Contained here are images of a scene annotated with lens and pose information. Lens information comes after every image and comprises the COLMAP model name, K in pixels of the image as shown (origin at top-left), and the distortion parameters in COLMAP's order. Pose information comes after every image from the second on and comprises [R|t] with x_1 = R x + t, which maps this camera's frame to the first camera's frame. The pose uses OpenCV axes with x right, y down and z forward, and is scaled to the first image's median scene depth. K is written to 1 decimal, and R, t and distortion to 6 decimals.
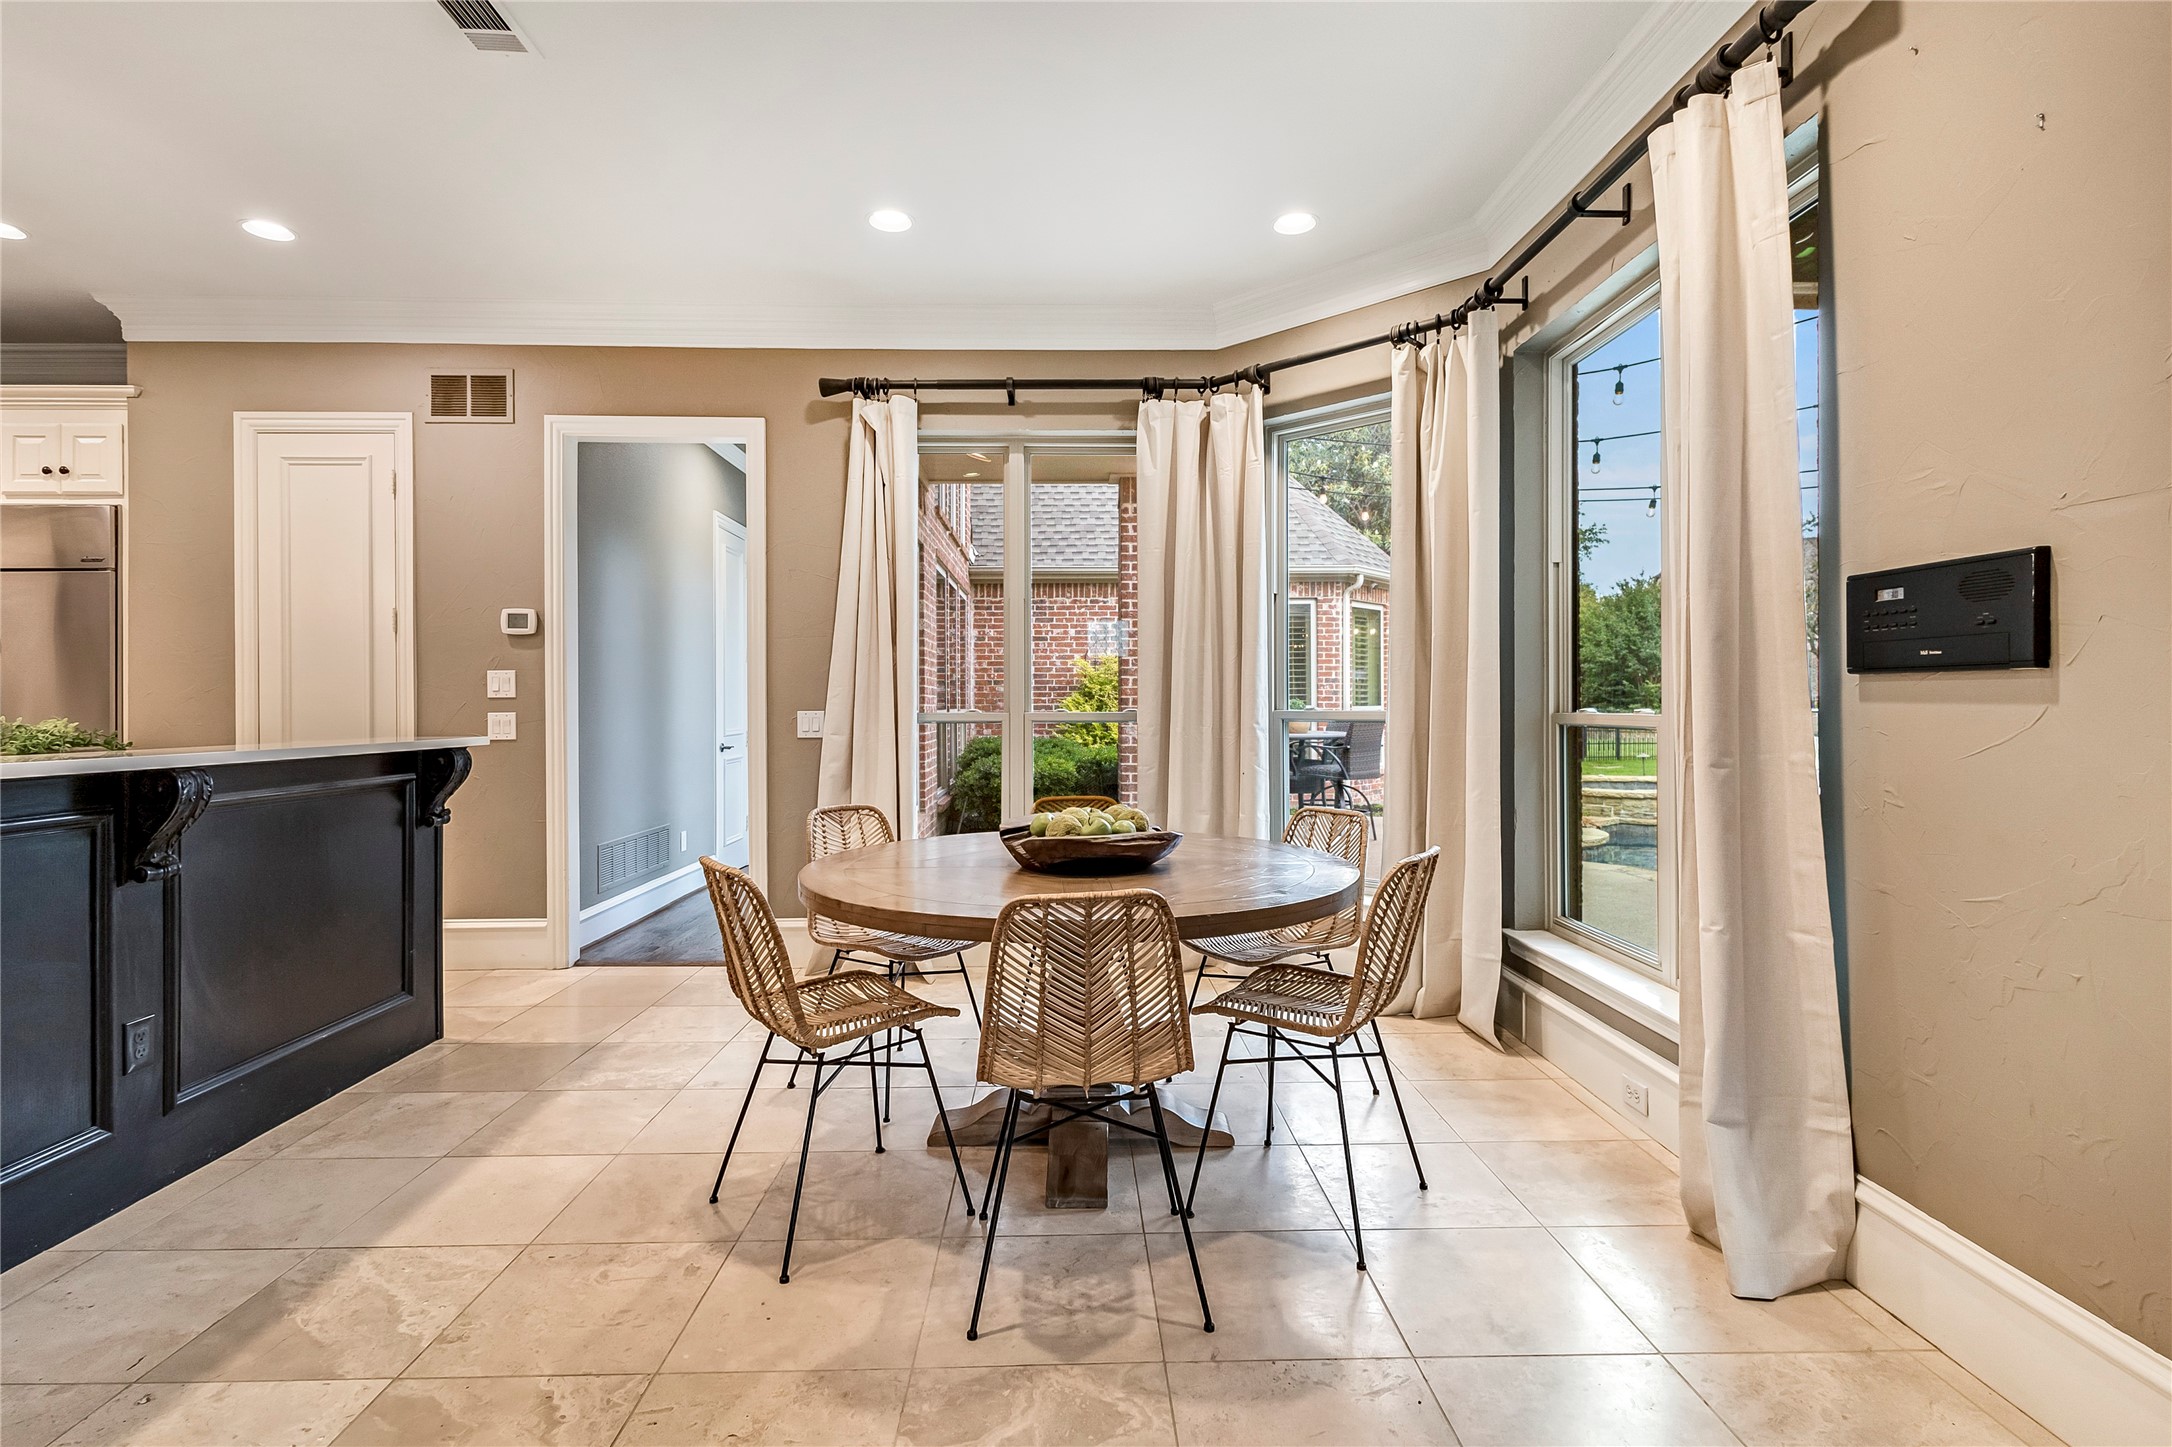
lens RADIAL K [[1024.3, 0, 1086.0], [0, 1024.3, 703.7], [0, 0, 1]] dist [0.004809, 0.001108]
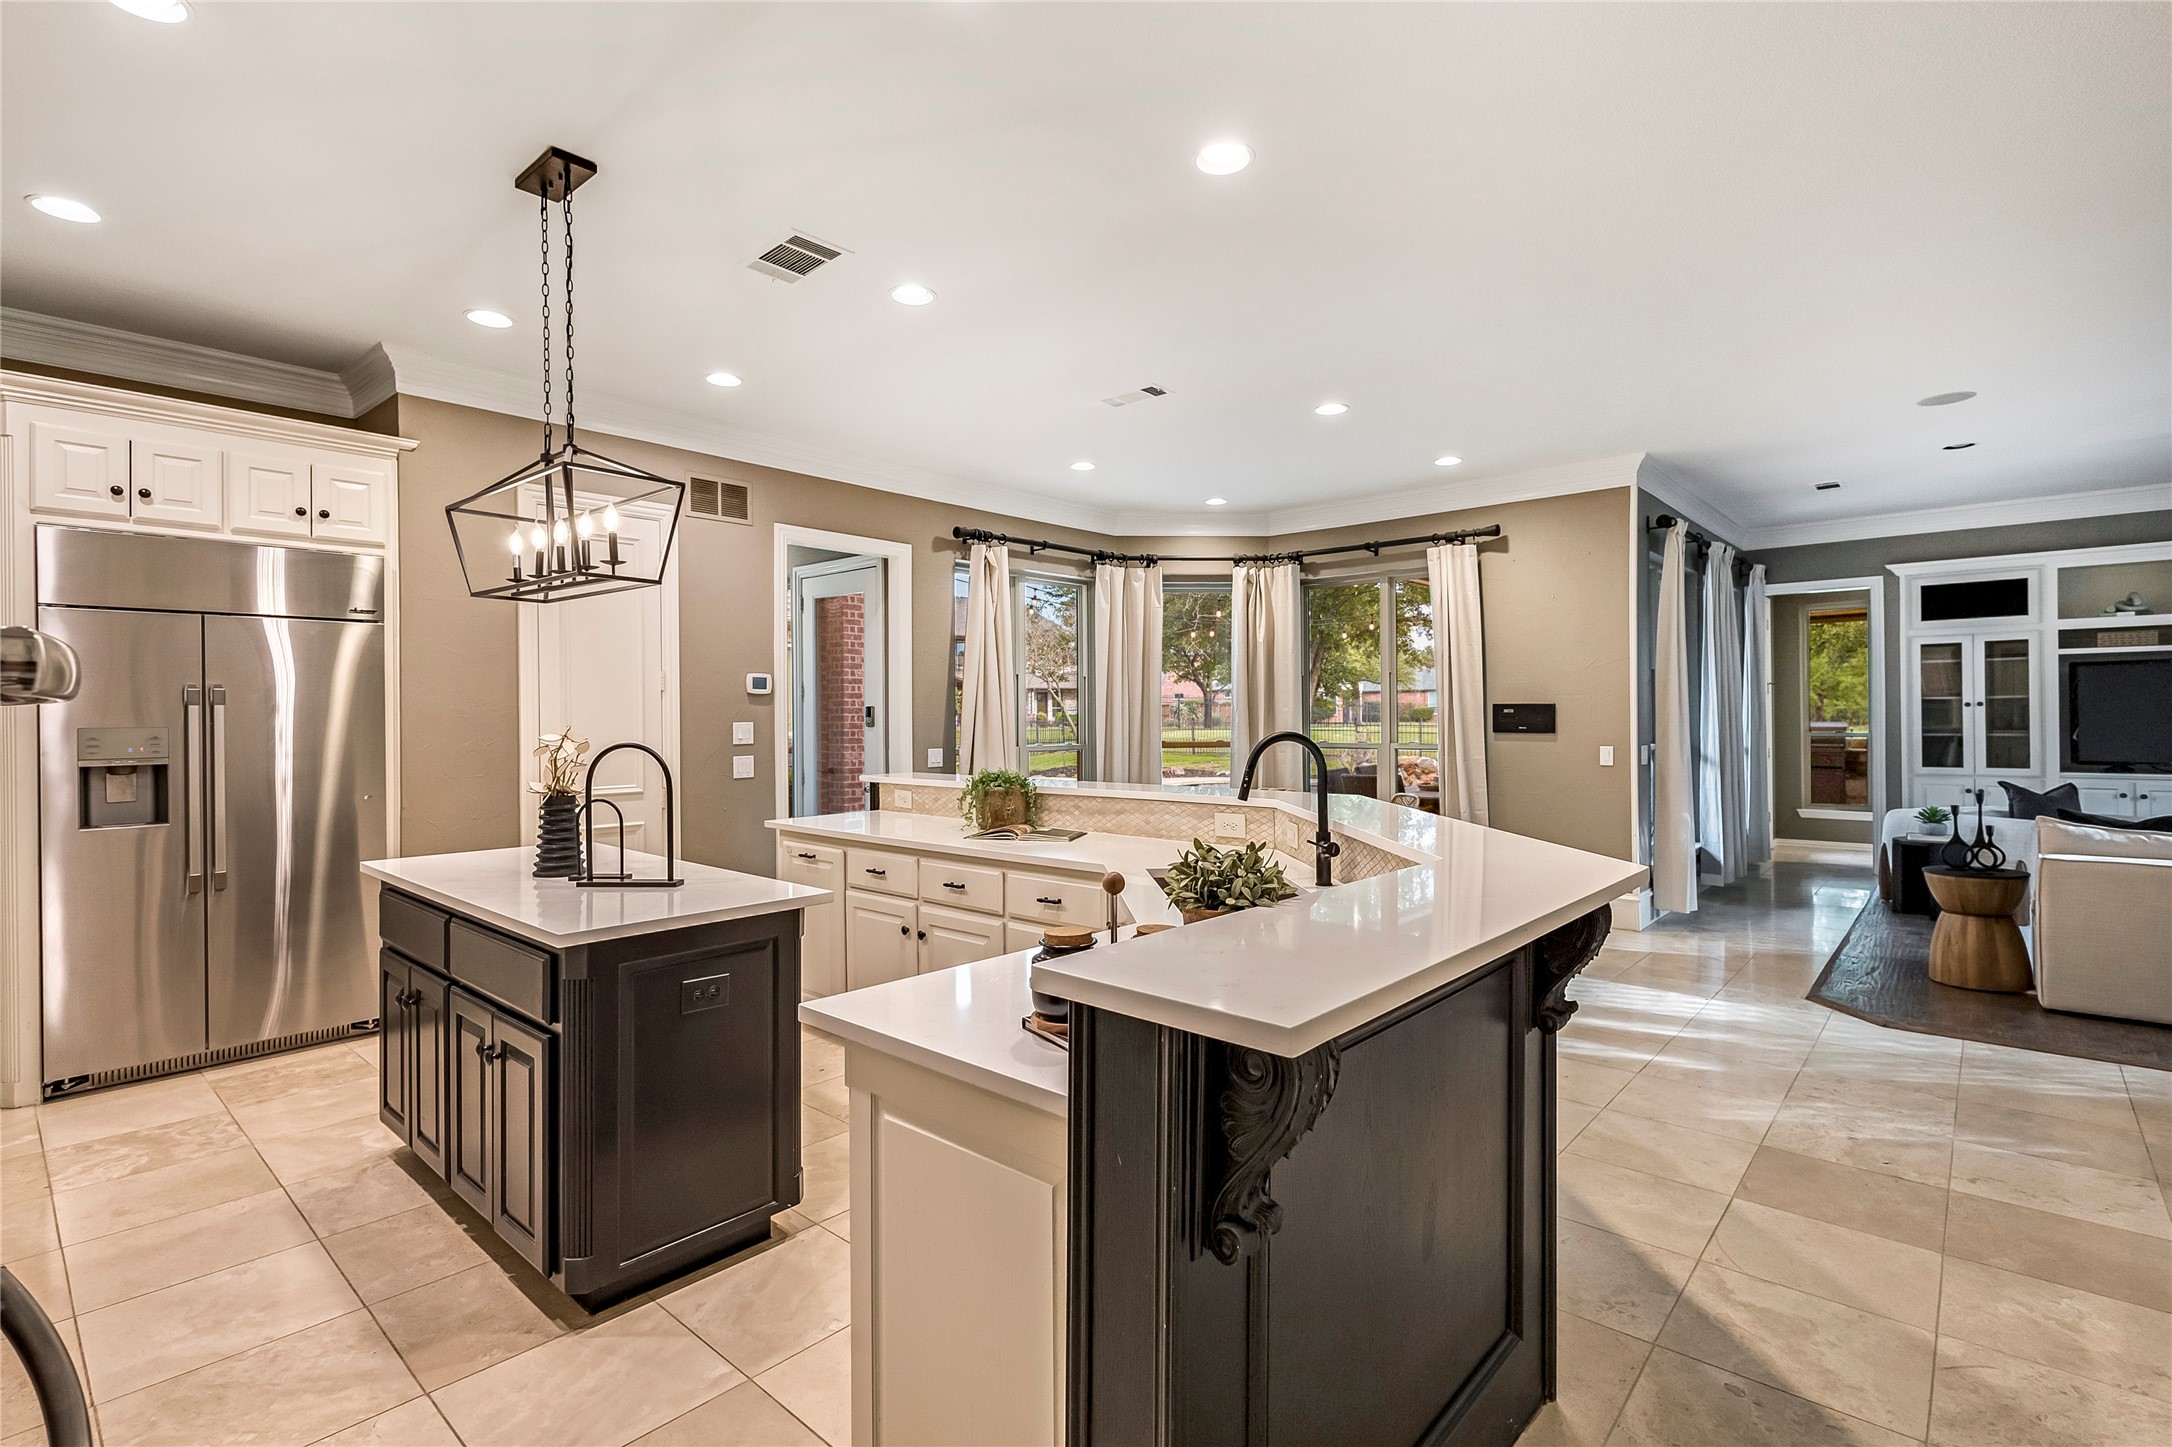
lens RADIAL K [[1024.3, 0, 1076.3], [0, 1024.3, 717.4], [0, 0, 1]] dist [0.004809, 0.001108]
pose [[0.688180, -0.002420, 0.725536, -1.197237], [0.002977, 0.999995, 0.000512, -0.037891], [-0.725534, 0.001808, 0.688184, -0.153639]]
